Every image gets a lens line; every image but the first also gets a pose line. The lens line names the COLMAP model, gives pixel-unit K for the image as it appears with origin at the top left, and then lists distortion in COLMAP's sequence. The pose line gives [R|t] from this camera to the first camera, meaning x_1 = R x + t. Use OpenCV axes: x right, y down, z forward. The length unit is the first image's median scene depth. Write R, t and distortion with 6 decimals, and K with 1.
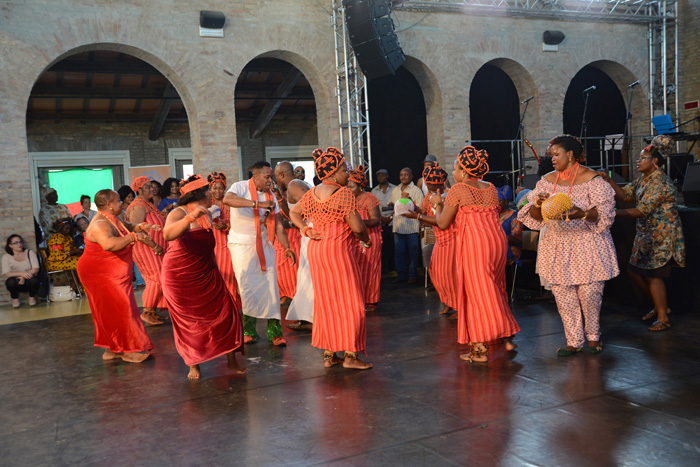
lens RADIAL K [[726.5, 0, 350.0], [0, 726.5, 233.5], [0, 0, 1]] dist [-0.038447, 0.293379]
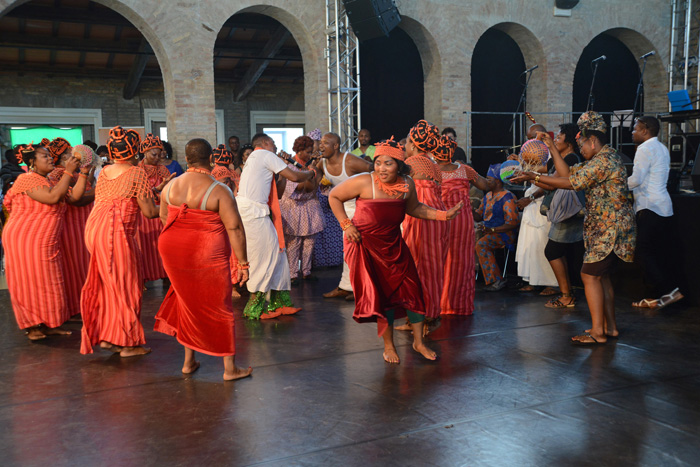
lens RADIAL K [[775.5, 0, 350.0], [0, 775.5, 233.5], [0, 0, 1]] dist [-0.010623, 0.325119]
pose [[0.999415, 0.034011, 0.003728, 0.016061], [-0.034117, 0.998855, 0.033530, -0.001441], [-0.002583, -0.033637, 0.999431, 0.010783]]
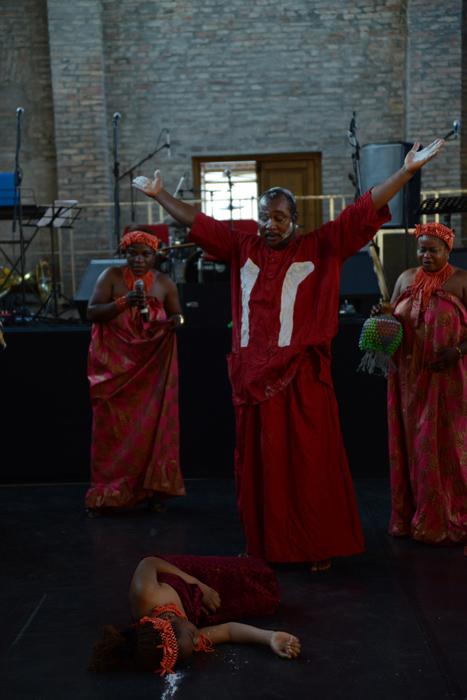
lens RADIAL K [[1324.6, 0, 233.5], [0, 1324.6, 350.0], [0, 0, 1]] dist [0.367096, 0.340935]
pose [[0.472335, -0.015432, 0.881284, -0.379235], [0.054275, 0.998459, -0.011606, 0.000962], [-0.879746, 0.053313, 0.472445, 0.295725]]
